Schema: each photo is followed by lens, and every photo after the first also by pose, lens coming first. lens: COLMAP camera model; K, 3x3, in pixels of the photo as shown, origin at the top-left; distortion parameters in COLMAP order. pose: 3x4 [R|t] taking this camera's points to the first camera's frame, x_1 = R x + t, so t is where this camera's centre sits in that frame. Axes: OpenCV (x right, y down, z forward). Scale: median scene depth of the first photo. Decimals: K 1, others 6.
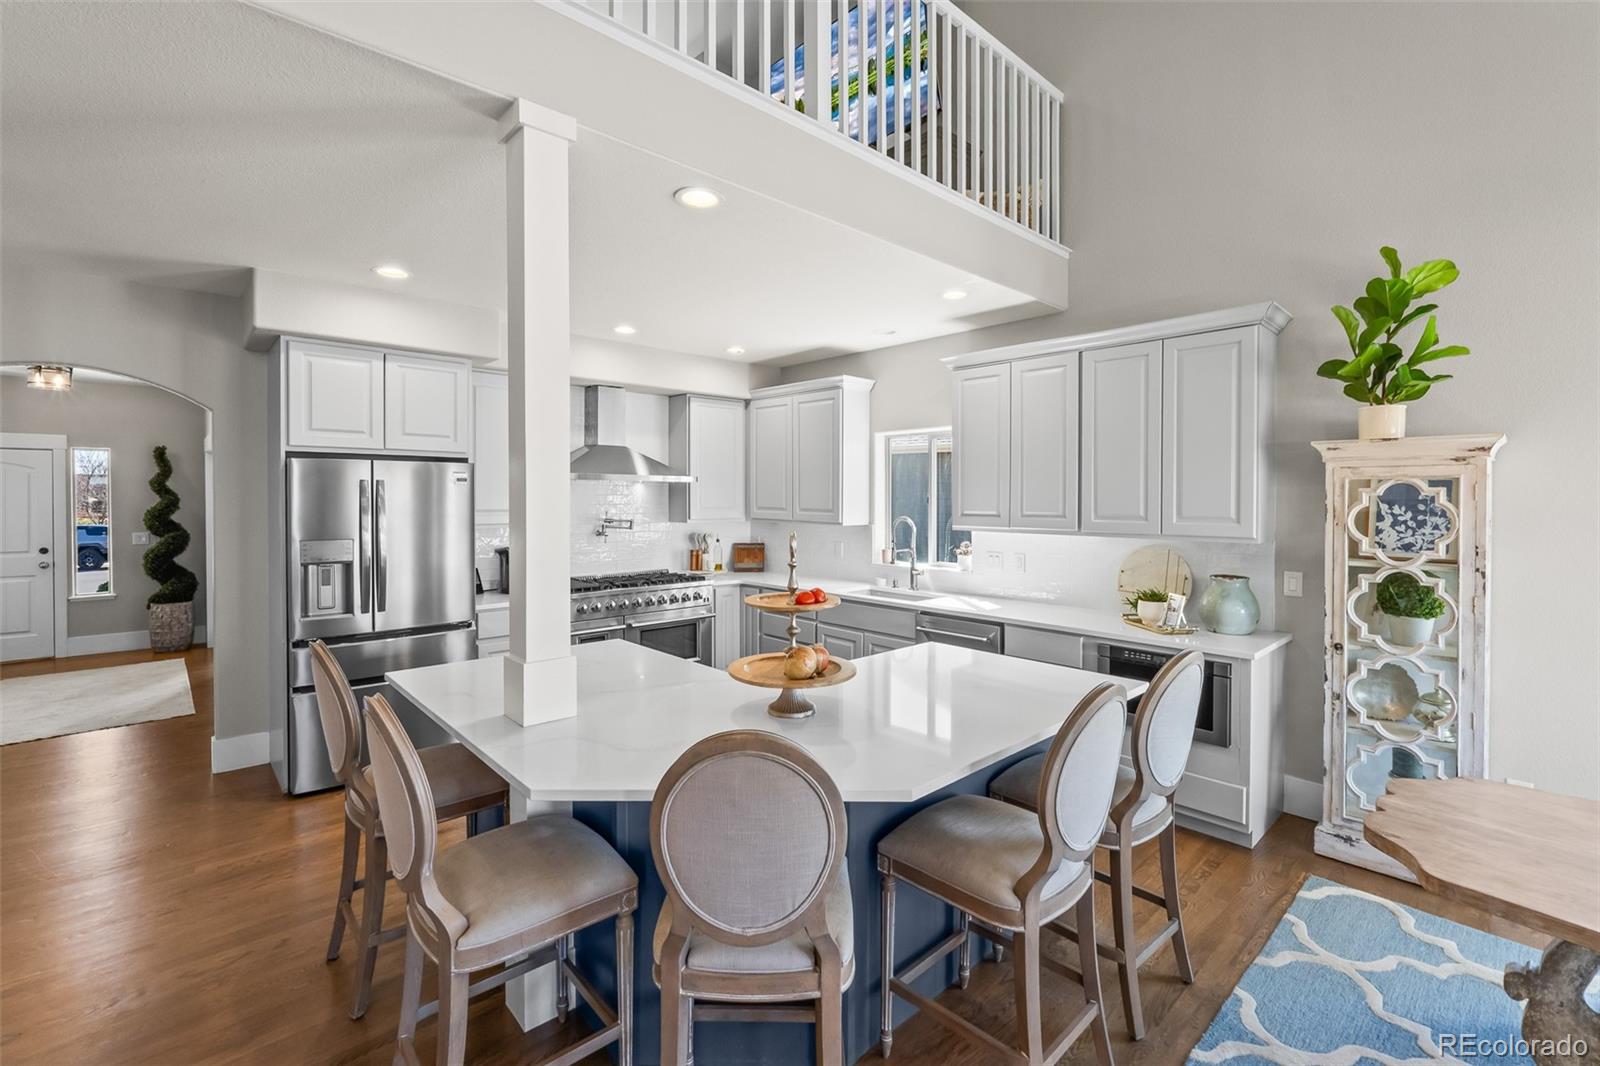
lens RADIAL K [[698.2, 0, 804.0], [0, 698.2, 503.8], [0, 0, 1]] dist [-0.001002, -0.000253]
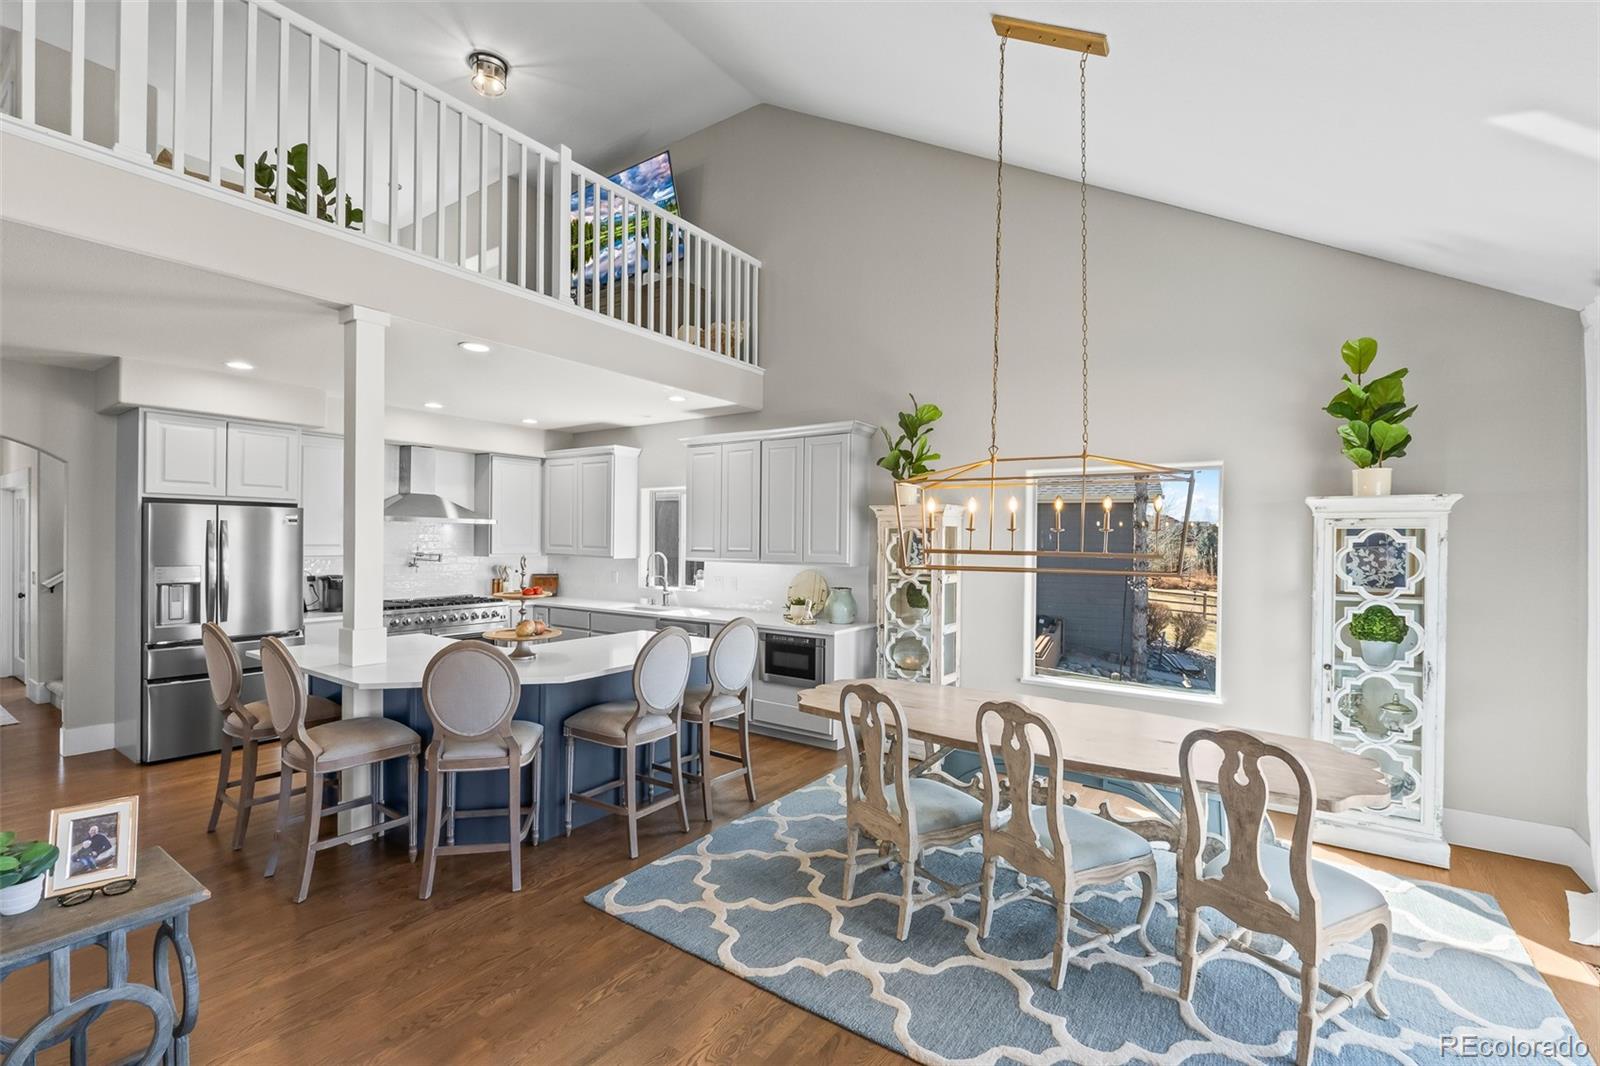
lens RADIAL K [[695.1, 0, 801.6], [0, 695.1, 538.6], [0, 0, 1]] dist [0.000664, -0.000140]
pose [[0.977163, 0.007094, 0.212374, 0.130921], [-0.005017, 0.999934, -0.010315, 0.005695], [-0.212433, 0.009014, 0.977134, -0.379709]]
